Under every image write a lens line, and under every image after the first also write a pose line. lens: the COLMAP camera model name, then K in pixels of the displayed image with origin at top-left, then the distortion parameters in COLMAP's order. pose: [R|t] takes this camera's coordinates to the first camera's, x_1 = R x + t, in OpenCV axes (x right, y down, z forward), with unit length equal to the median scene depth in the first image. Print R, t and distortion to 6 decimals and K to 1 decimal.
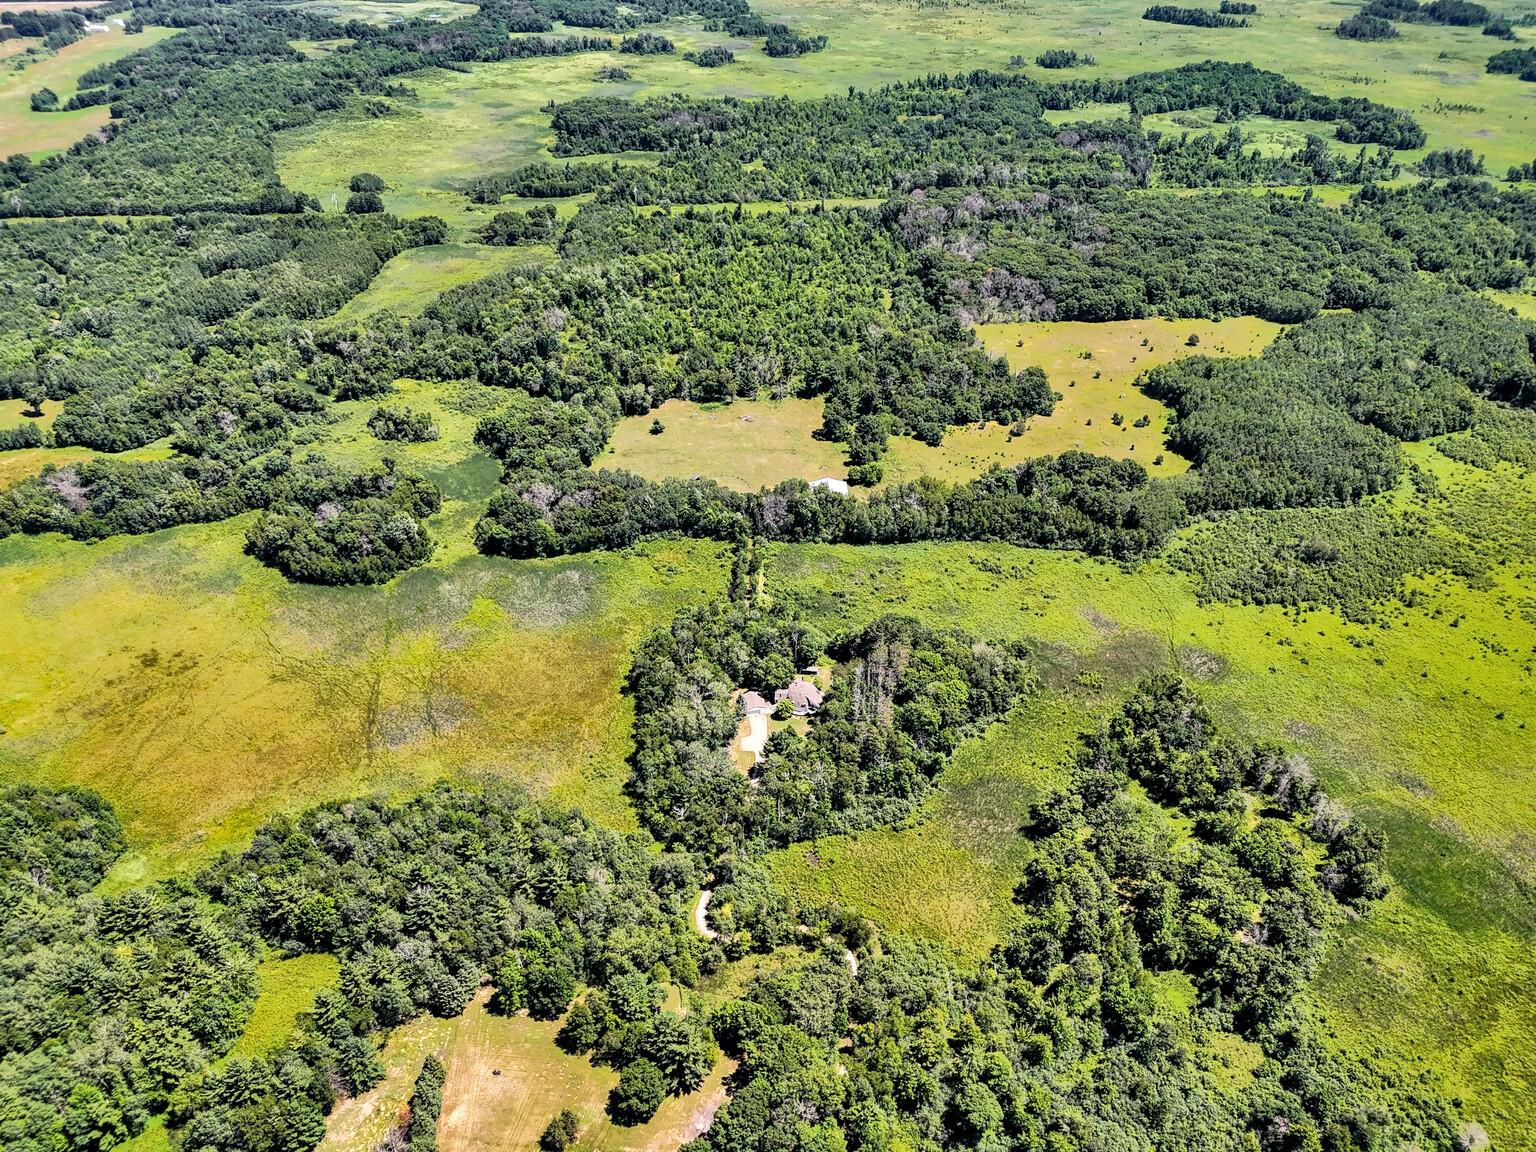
lens RADIAL K [[1155.4, 0, 780.1], [0, 1155.4, 573.4], [0, 0, 1]] dist [0.074763, -0.072240]
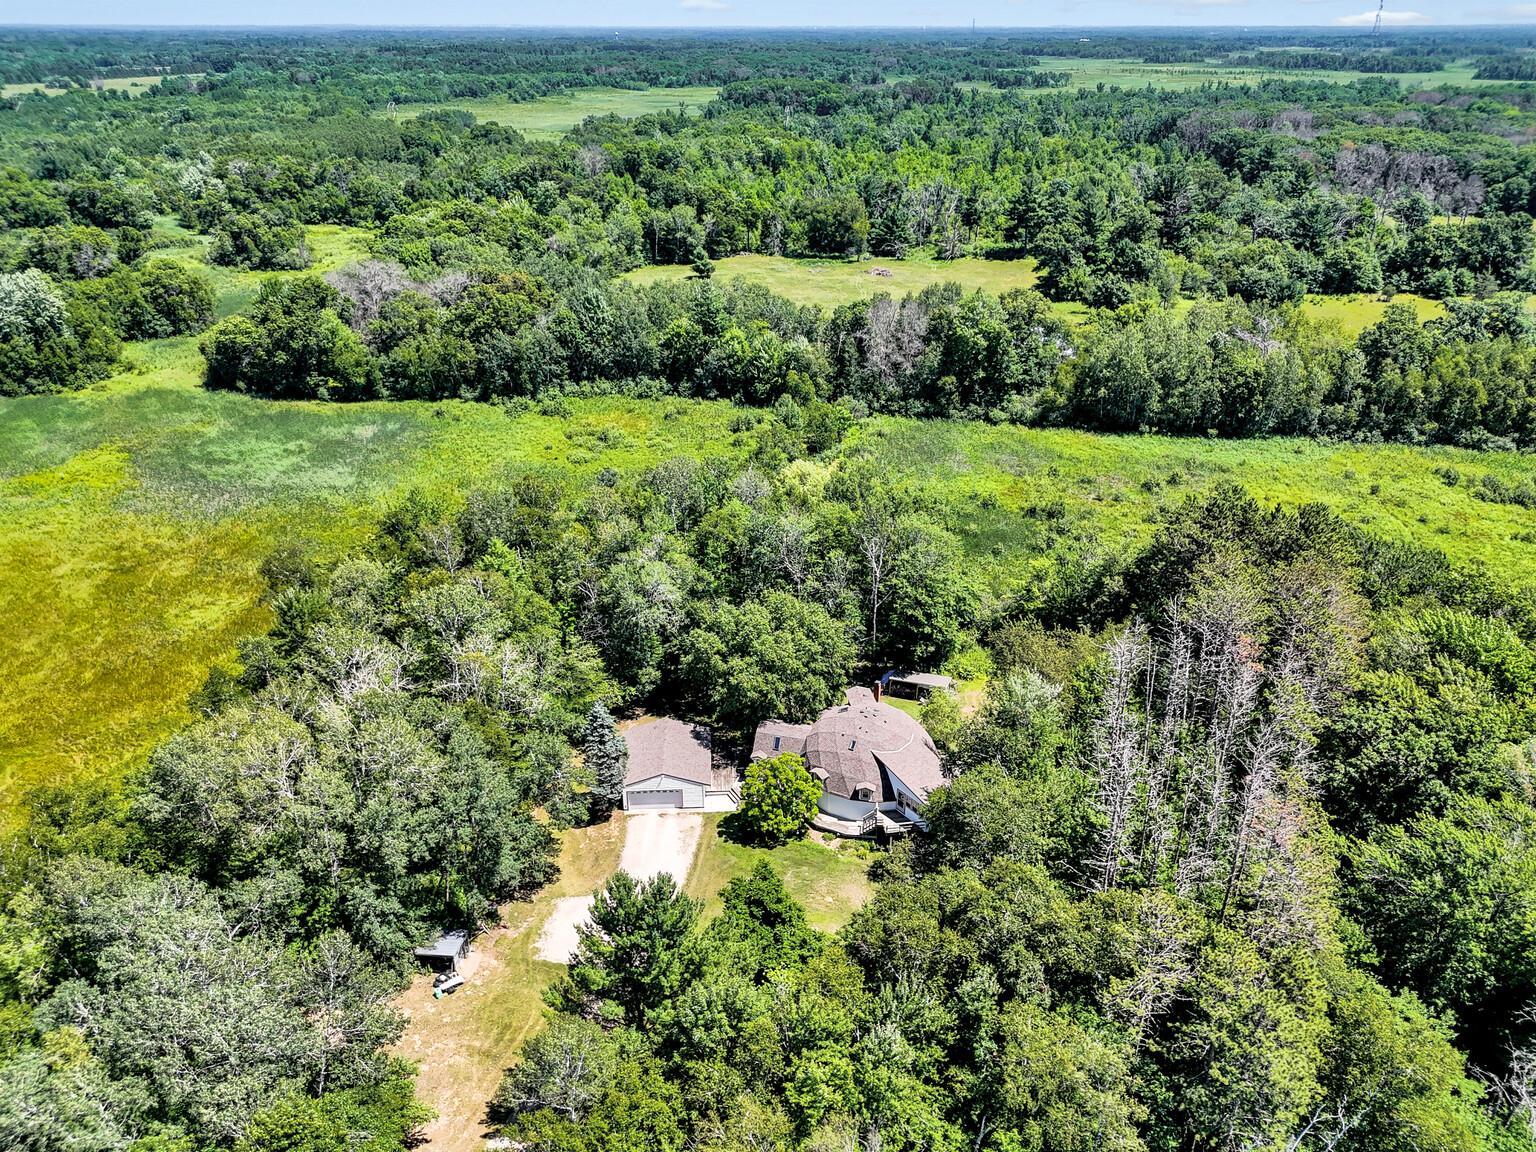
lens RADIAL K [[1155.4, 0, 780.1], [0, 1155.4, 573.4], [0, 0, 1]] dist [0.074763, -0.072240]
pose [[0.981377, 0.086923, -0.171301, 0.032542], [-0.110773, 0.984637, -0.134982, 0.084550], [0.156936, 0.151444, 0.975928, 0.621993]]
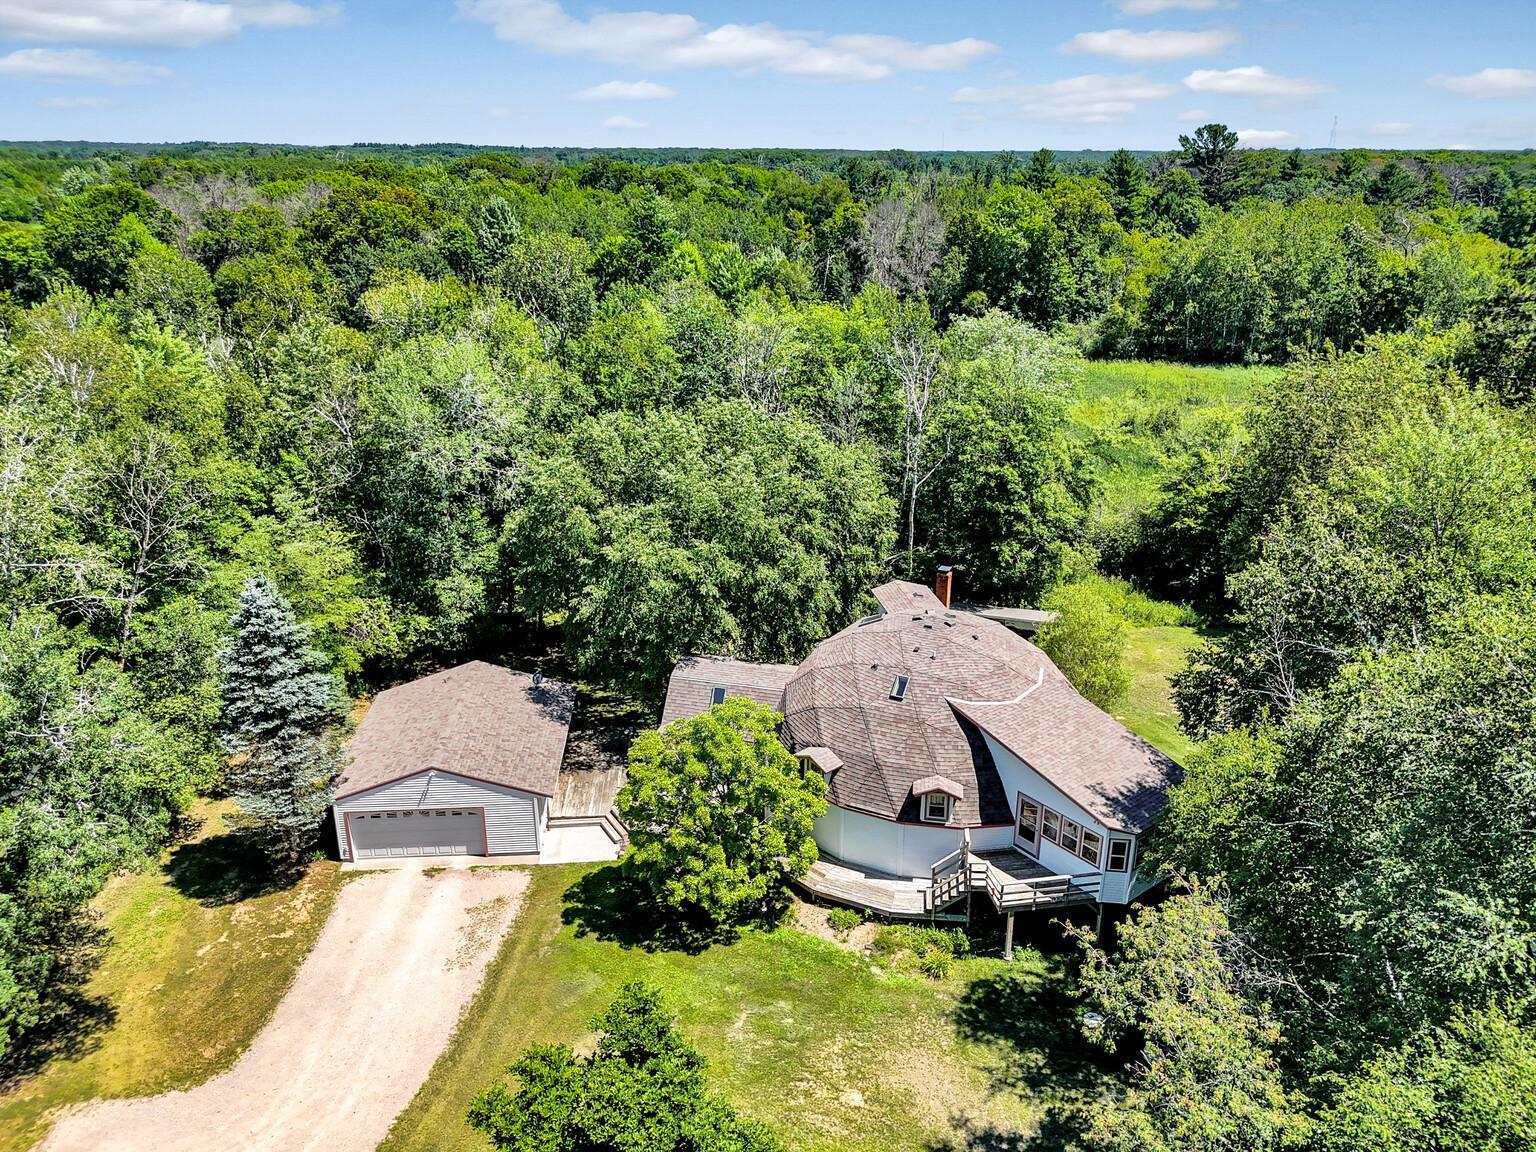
lens RADIAL K [[1155.4, 0, 780.1], [0, 1155.4, 573.4], [0, 0, 1]] dist [0.074763, -0.072240]
pose [[0.984977, 0.068276, -0.158617, 0.017957], [-0.103329, 0.968966, -0.224561, 0.096104], [0.138363, 0.237577, 0.961464, 0.736912]]
